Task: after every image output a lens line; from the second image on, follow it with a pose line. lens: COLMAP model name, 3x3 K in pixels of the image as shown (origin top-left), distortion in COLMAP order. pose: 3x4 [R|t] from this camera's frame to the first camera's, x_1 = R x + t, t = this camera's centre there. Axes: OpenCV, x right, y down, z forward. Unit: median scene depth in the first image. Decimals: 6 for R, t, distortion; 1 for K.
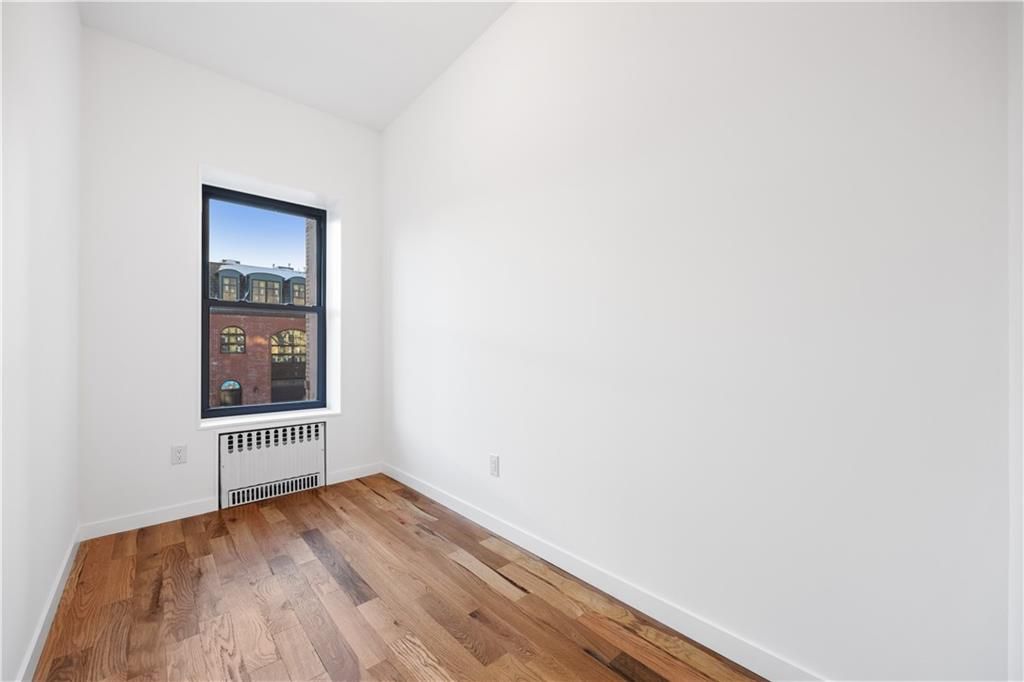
lens RADIAL K [[418.6, 0, 516.4], [0, 418.6, 350.2], [0, 0, 1]] dist [-0.000196, 0.000500]
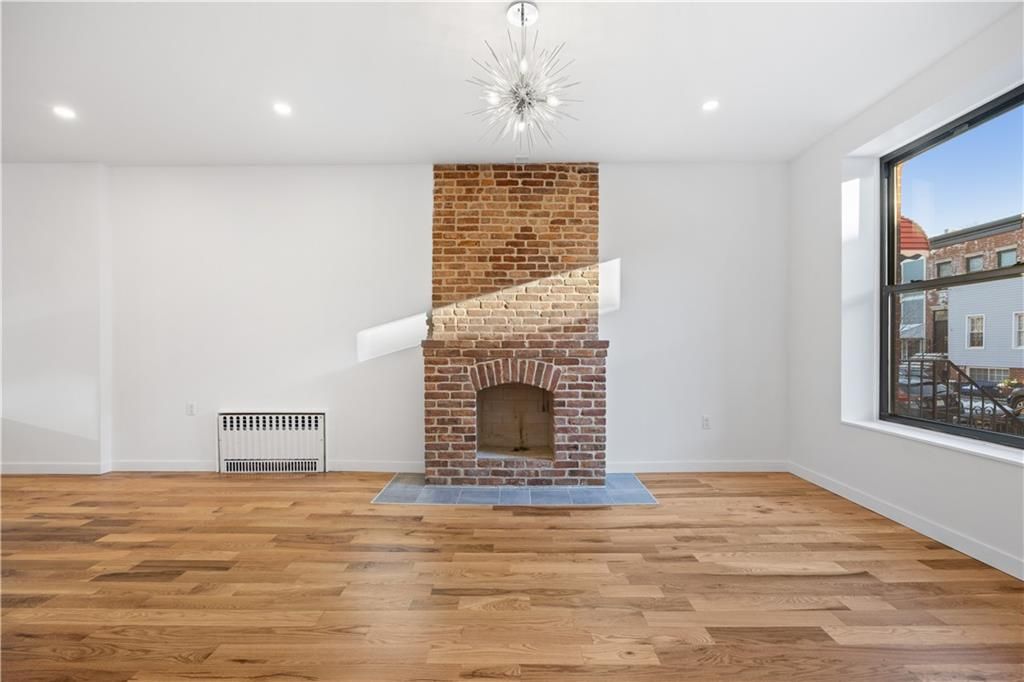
lens RADIAL K [[418.6, 0, 516.4], [0, 418.6, 350.2], [0, 0, 1]] dist [-0.000196, 0.000500]
pose [[0.745882, 0.003309, -0.666069, 0.673925], [0.003886, 0.999949, 0.009319, -0.007150], [0.666066, -0.009539, 0.745832, 0.525120]]
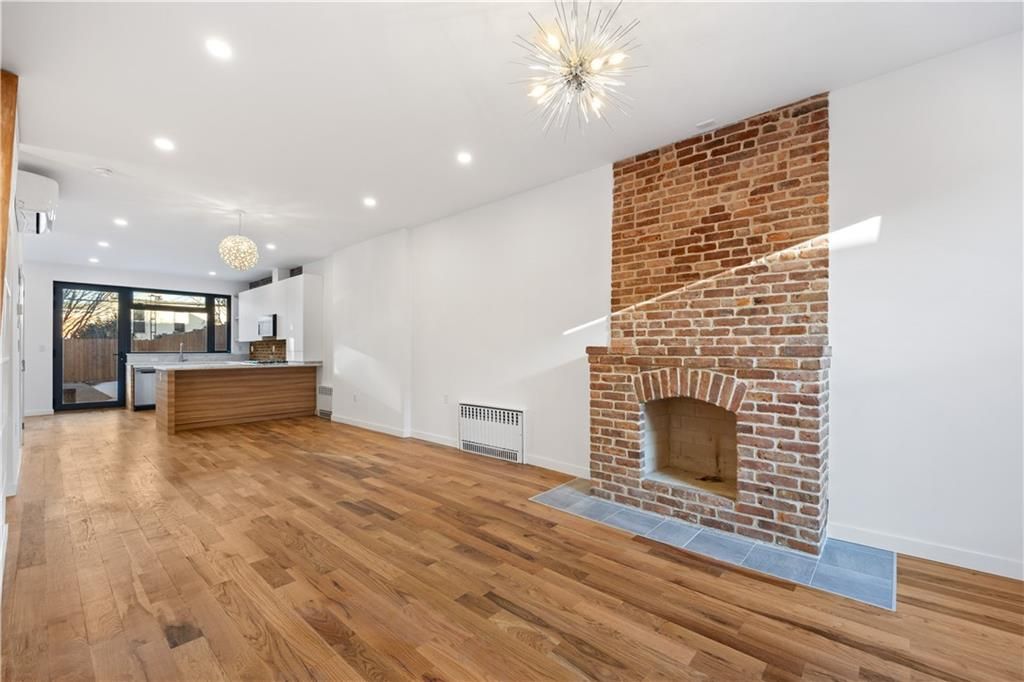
lens RADIAL K [[418.6, 0, 516.4], [0, 418.6, 350.2], [0, 0, 1]] dist [-0.000196, 0.000500]
pose [[0.124760, -0.001849, -0.992185, 0.797787], [0.000834, 0.999998, -0.001759, -0.012789], [0.992187, -0.000608, 0.124761, 0.843376]]
